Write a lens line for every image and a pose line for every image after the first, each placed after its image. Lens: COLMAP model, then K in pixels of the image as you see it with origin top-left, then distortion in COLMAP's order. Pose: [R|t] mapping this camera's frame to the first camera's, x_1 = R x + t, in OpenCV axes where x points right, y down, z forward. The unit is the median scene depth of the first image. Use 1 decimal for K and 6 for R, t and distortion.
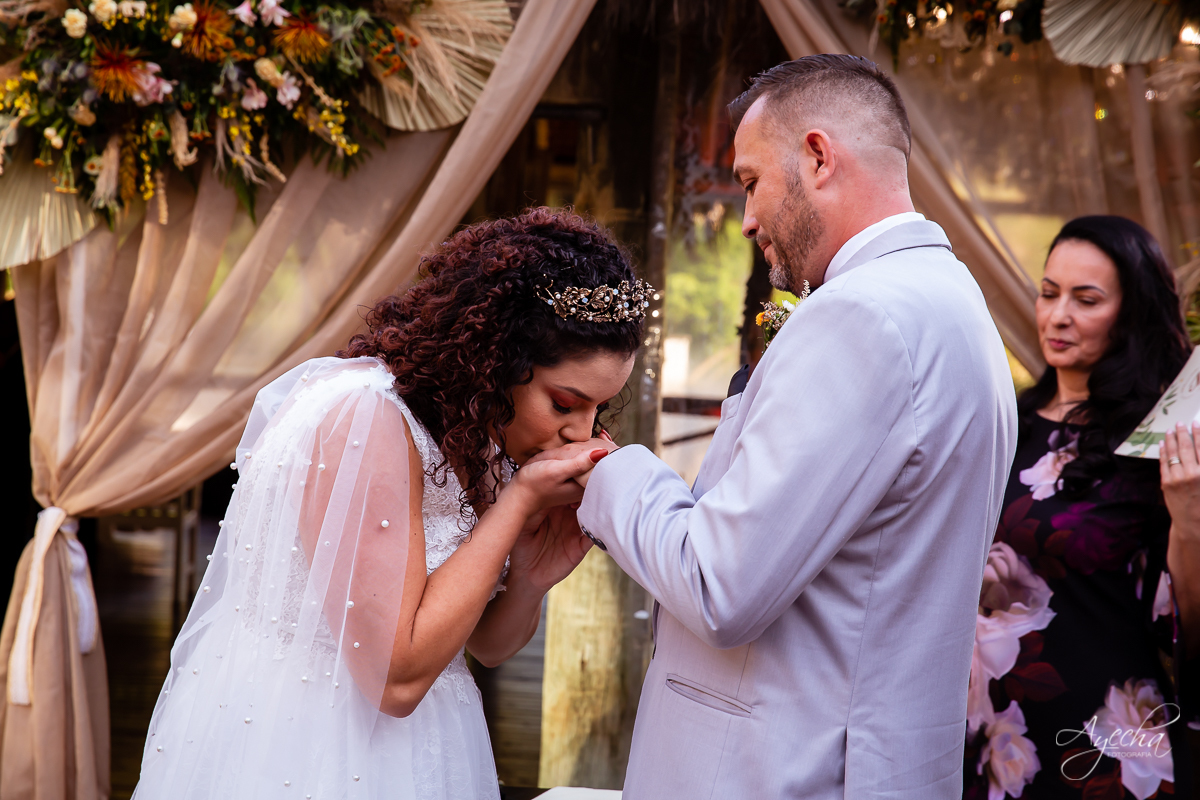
lens RADIAL K [[2516.4, 0, 600.0], [0, 2516.4, 400.0], [0, 0, 1]] dist [-0.302348, 0.102790]
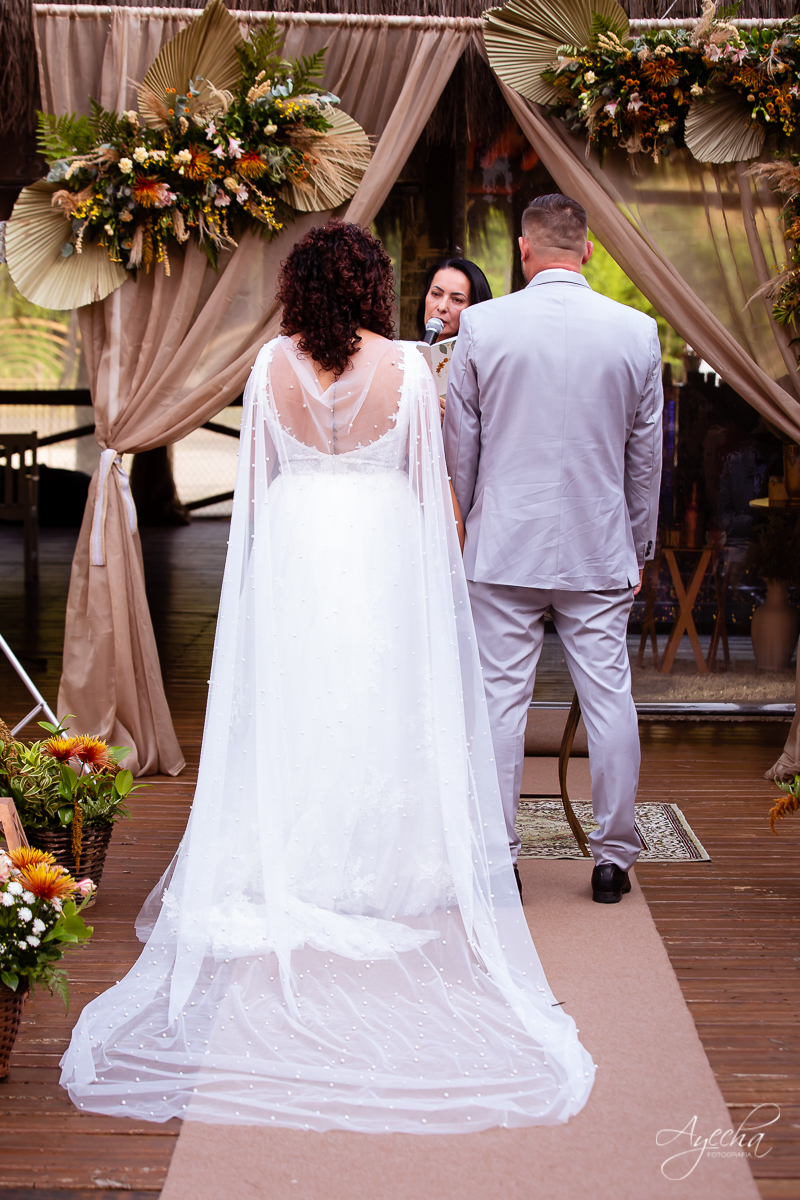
lens RADIAL K [[2781.1, 0, 400.0], [0, 2781.1, 600.0], [0, 0, 1]] dist [-0.471545, 0.403583]
pose [[0.998737, -0.046472, 0.019119, -0.066939], [0.044927, 0.996202, 0.074580, 0.015101], [-0.022512, -0.073627, 0.997032, -0.875174]]
